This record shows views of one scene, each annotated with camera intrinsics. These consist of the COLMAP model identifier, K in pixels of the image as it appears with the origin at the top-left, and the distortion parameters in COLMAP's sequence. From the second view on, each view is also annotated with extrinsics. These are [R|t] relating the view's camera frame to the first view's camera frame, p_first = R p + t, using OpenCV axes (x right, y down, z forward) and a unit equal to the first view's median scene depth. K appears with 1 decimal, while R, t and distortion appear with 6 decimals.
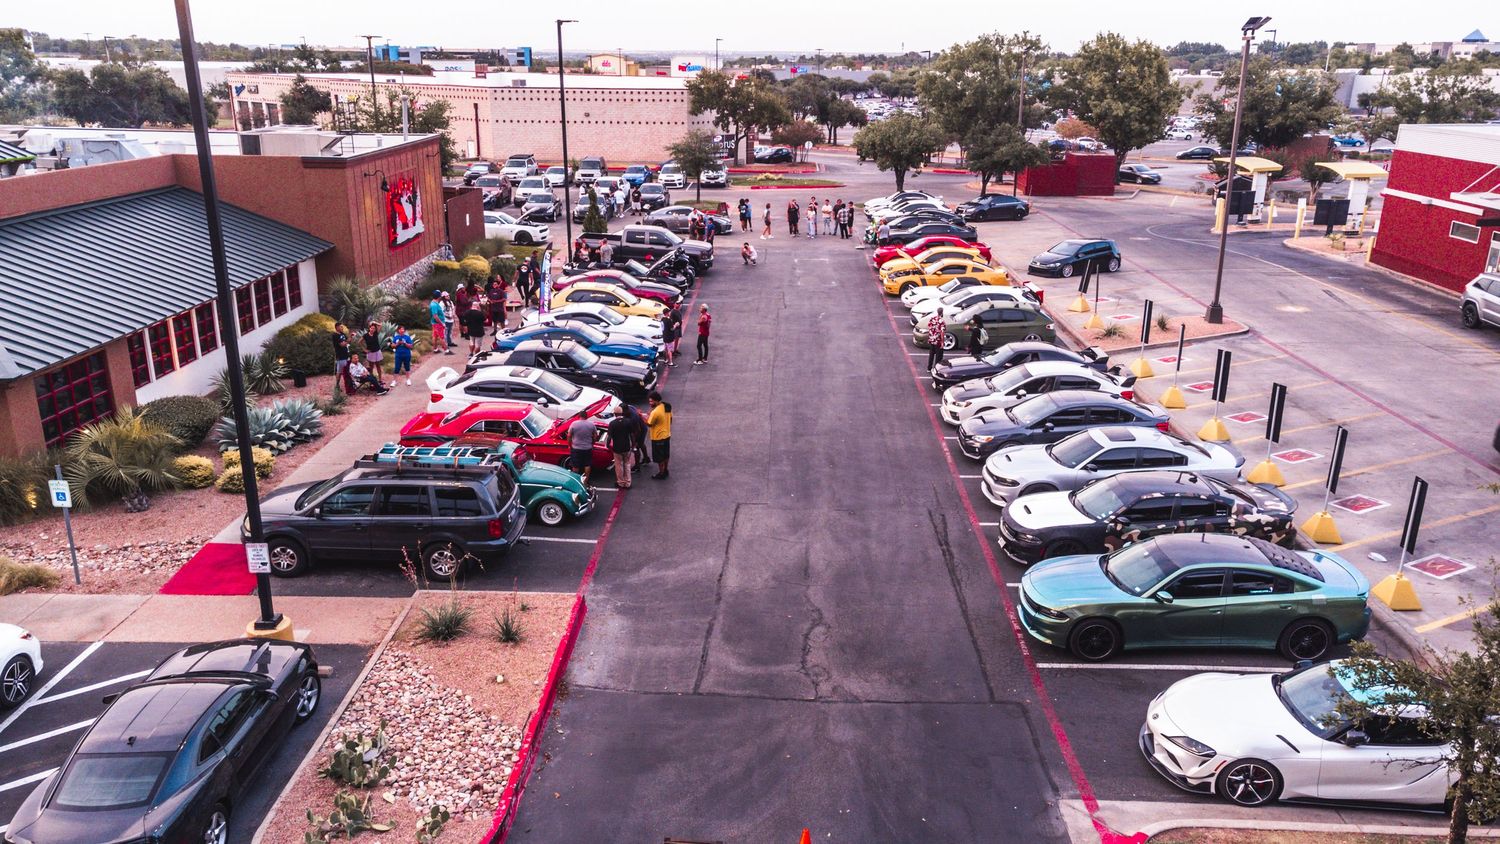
lens RADIAL K [[1087.2, 0, 741.9], [0, 1087.2, 416.3], [0, 0, 1]] dist [0.052125, 0.005232]
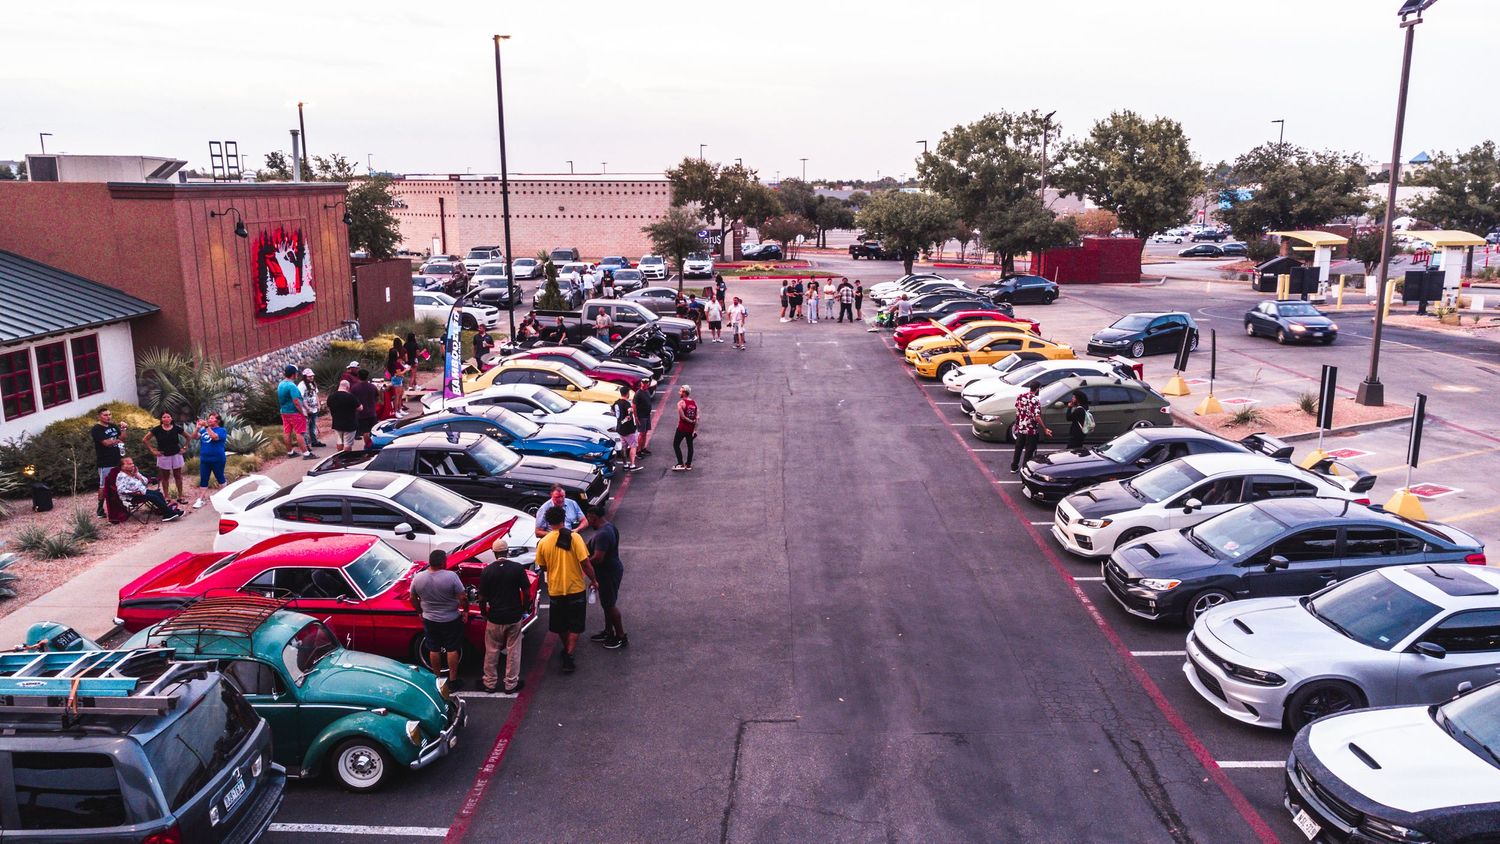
lens RADIAL K [[1087.2, 0, 757.1], [0, 1087.2, 423.0], [0, 0, 1]] dist [0.052125, 0.005232]
pose [[0.999592, -0.012464, 0.025689, -0.004869], [0.014884, 0.995246, -0.096254, -0.008140], [-0.024367, 0.096597, 0.995025, 0.292469]]
